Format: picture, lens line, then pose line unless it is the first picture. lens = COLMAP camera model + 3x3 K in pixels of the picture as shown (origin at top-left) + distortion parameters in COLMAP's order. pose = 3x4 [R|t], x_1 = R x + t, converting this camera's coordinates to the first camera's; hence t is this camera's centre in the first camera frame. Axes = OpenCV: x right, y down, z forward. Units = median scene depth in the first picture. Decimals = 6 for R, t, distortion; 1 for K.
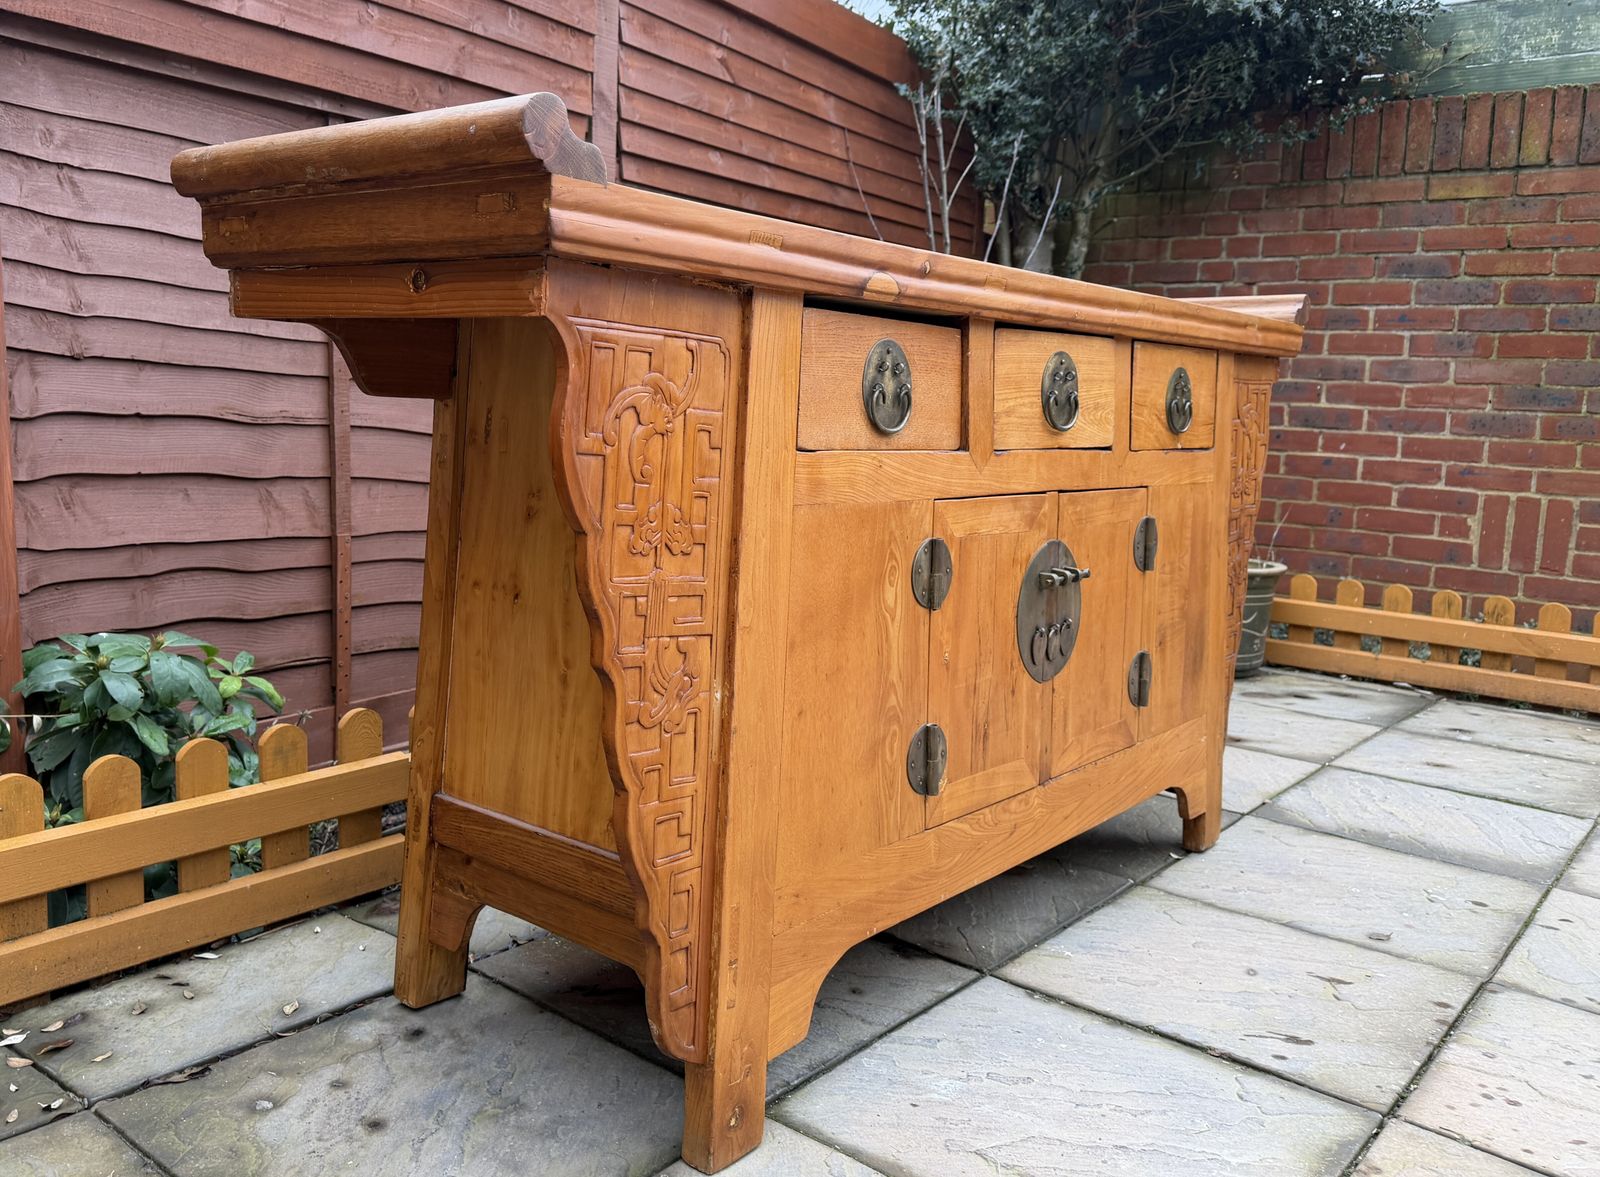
lens RADIAL K [[1347.8, 0, 688.4], [0, 1347.8, 514.6], [0, 0, 1]] dist [0.046498, -0.049825]
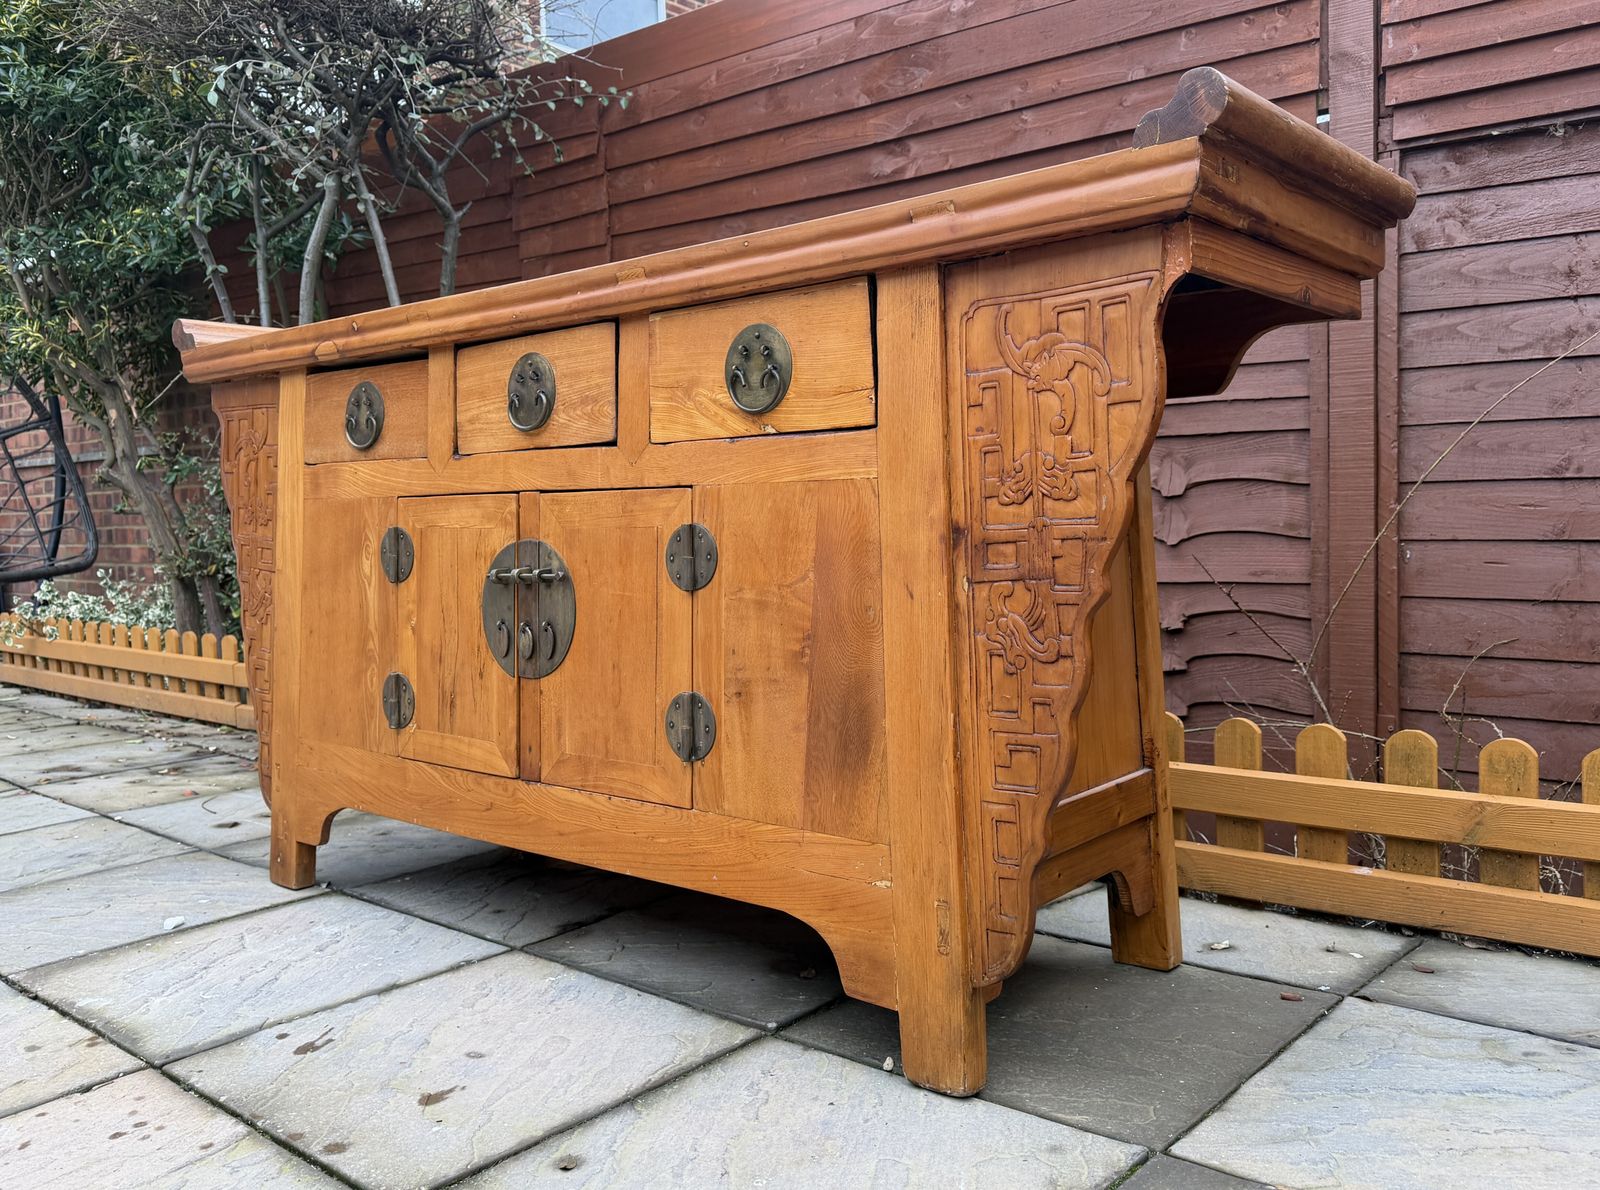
lens RADIAL K [[1312.0, 0, 821.1], [0, 1312.0, 562.2], [0, 0, 1]] dist [0.068759, -0.083754]
pose [[0.011521, -0.000227, -0.999934, 1.322142], [-0.065290, 0.997866, -0.000979, 0.023579], [0.997800, 0.065297, 0.011482, 1.270169]]
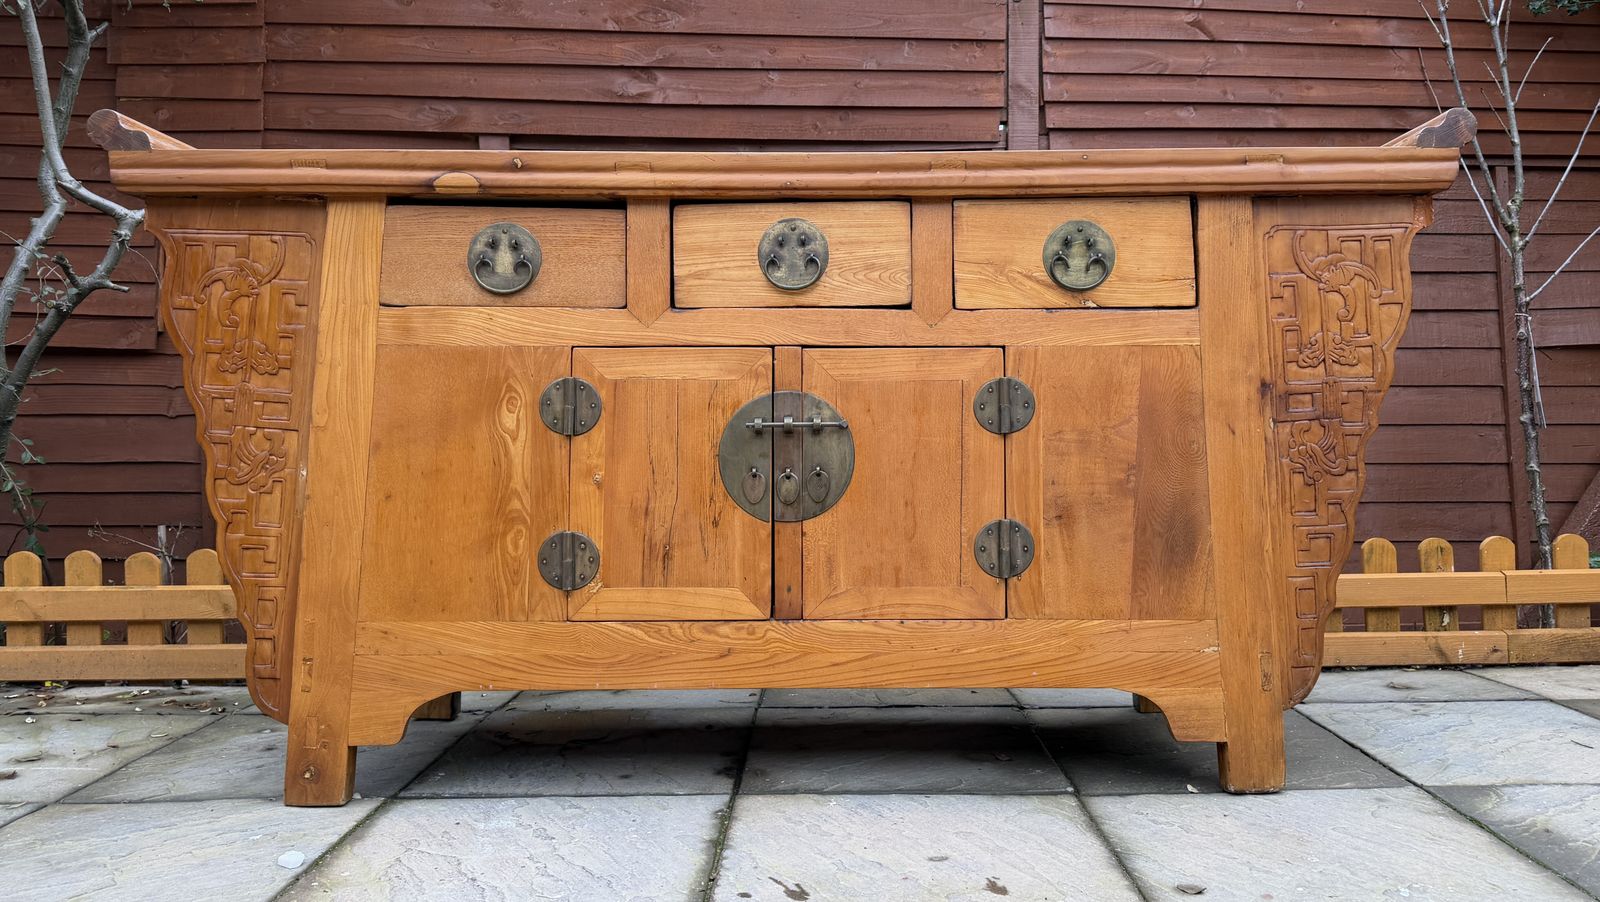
lens RADIAL K [[1161.5, 0, 824.5], [0, 1161.5, 405.2], [0, 0, 1]] dist [0.080322, -0.062051]
pose [[0.658989, -0.052684, -0.750305, 1.032566], [-0.037266, 0.994032, -0.102528, 0.130332], [0.751229, 0.095525, 0.653093, 0.438754]]
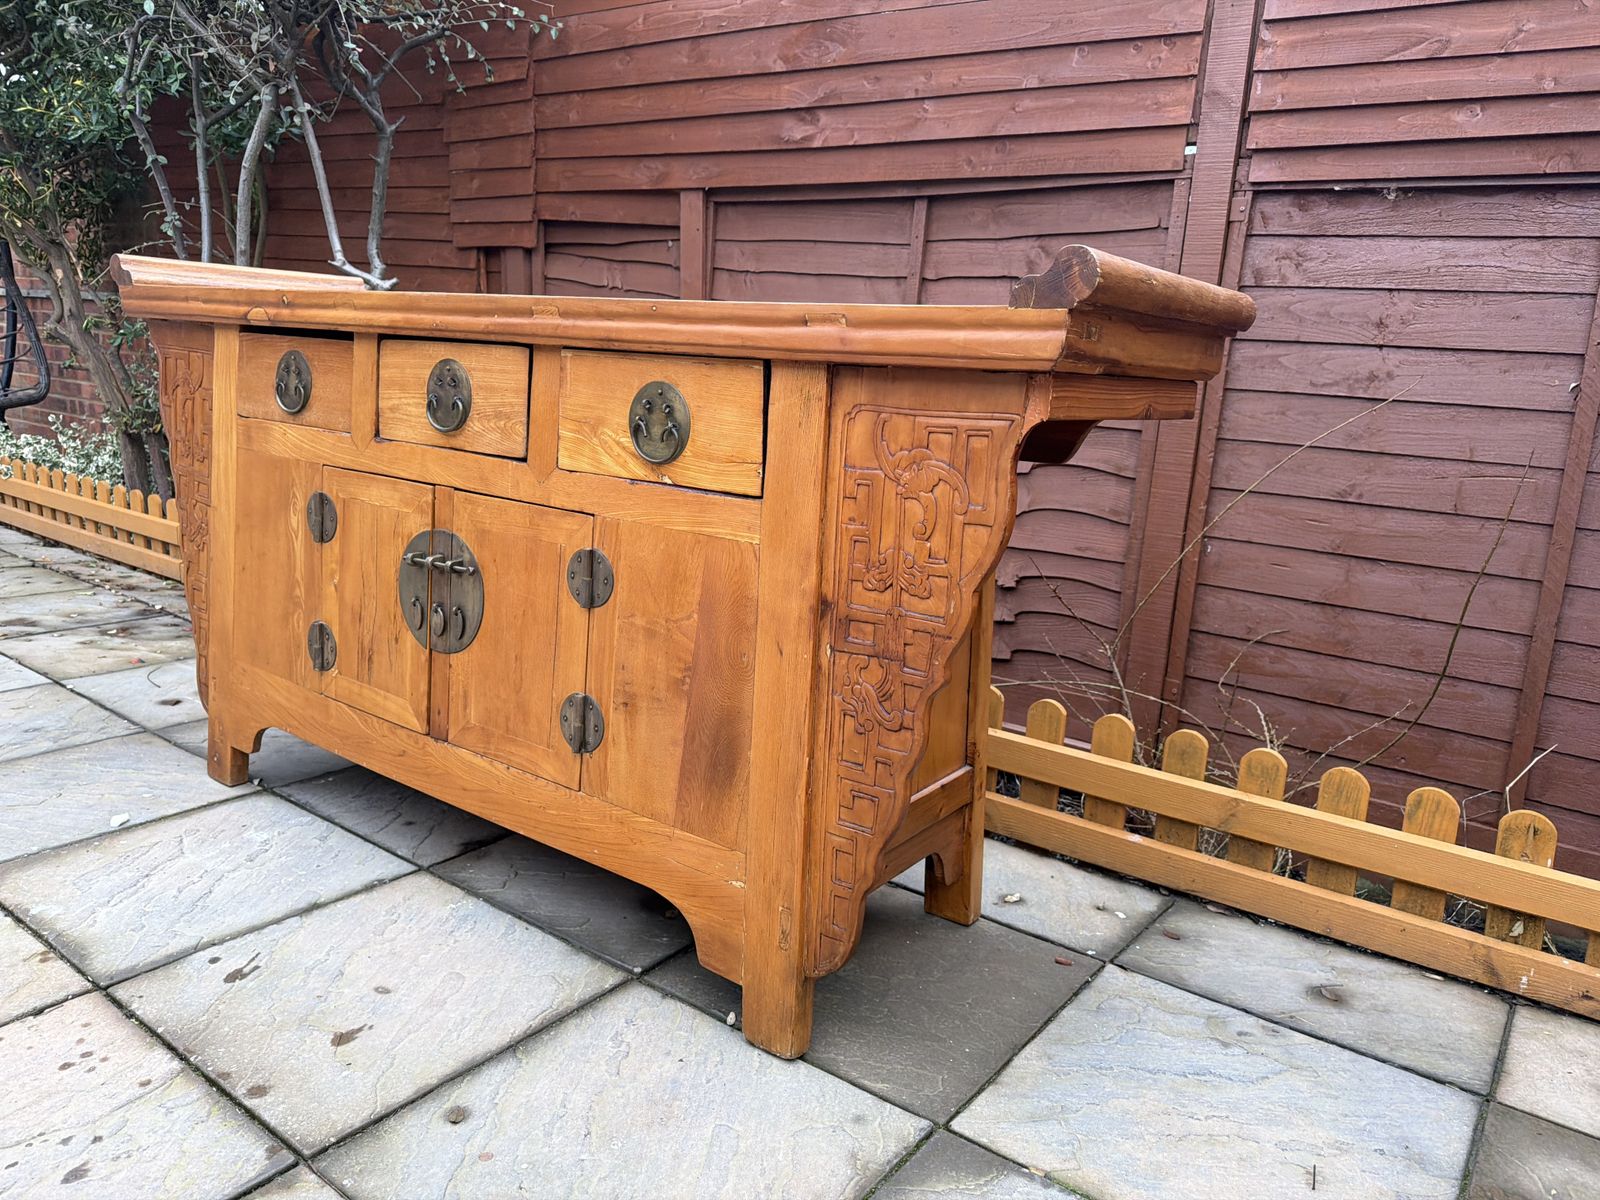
lens RADIAL K [[1137.2, 0, 792.0], [0, 1137.2, 593.0], [0, 0, 1]] dist [0.039672, -0.037569]
pose [[0.074956, 0.170007, -0.982588, 1.292757], [-0.143483, 0.976945, 0.158085, -0.127249], [0.986810, 0.129136, 0.097621, 1.261304]]
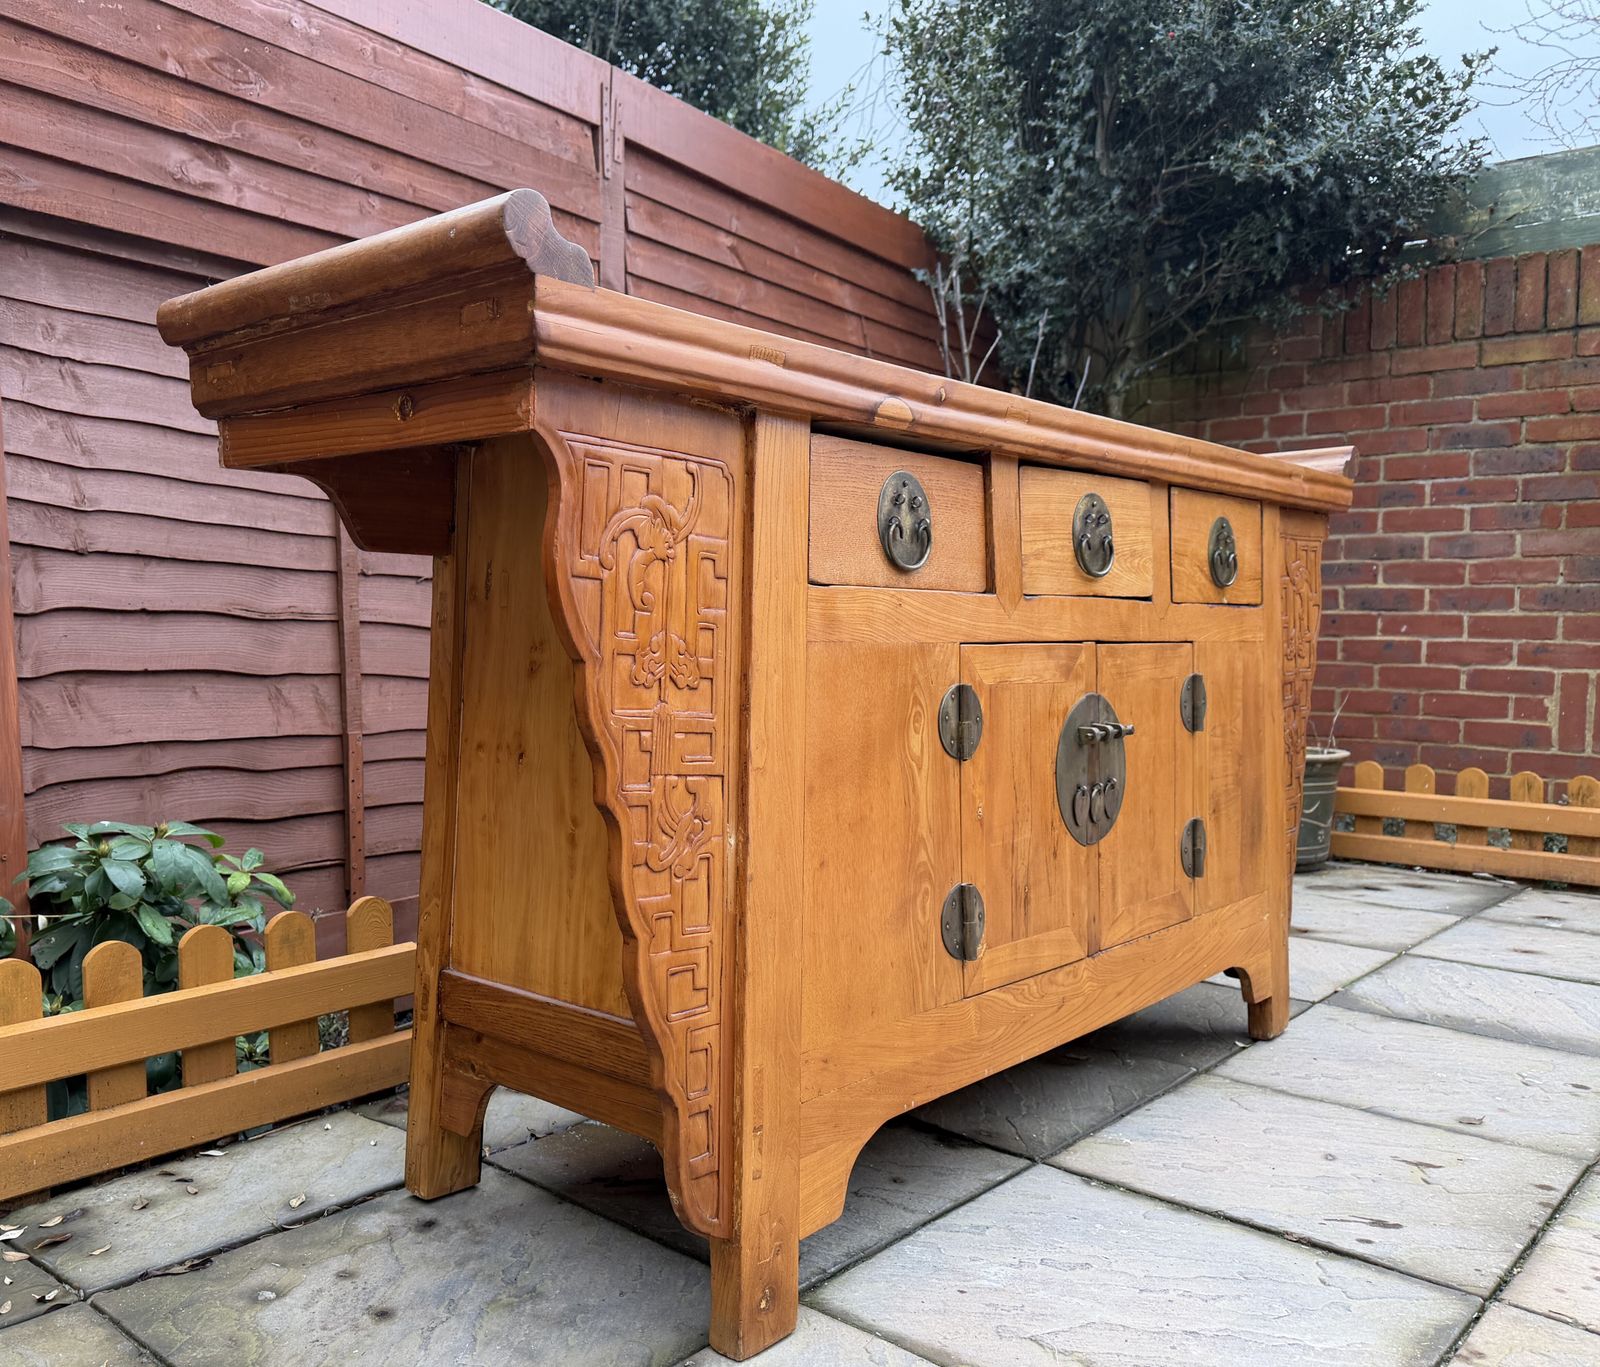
lens RADIAL K [[1381.8, 0, 653.8], [0, 1381.8, 687.6], [0, 0, 1]] dist [0.039084, -0.037522]
pose [[0.998436, -0.030191, -0.047062, 0.012109], [0.028046, 0.998567, -0.045588, 0.052841], [0.048371, 0.044197, 0.997851, 0.023946]]
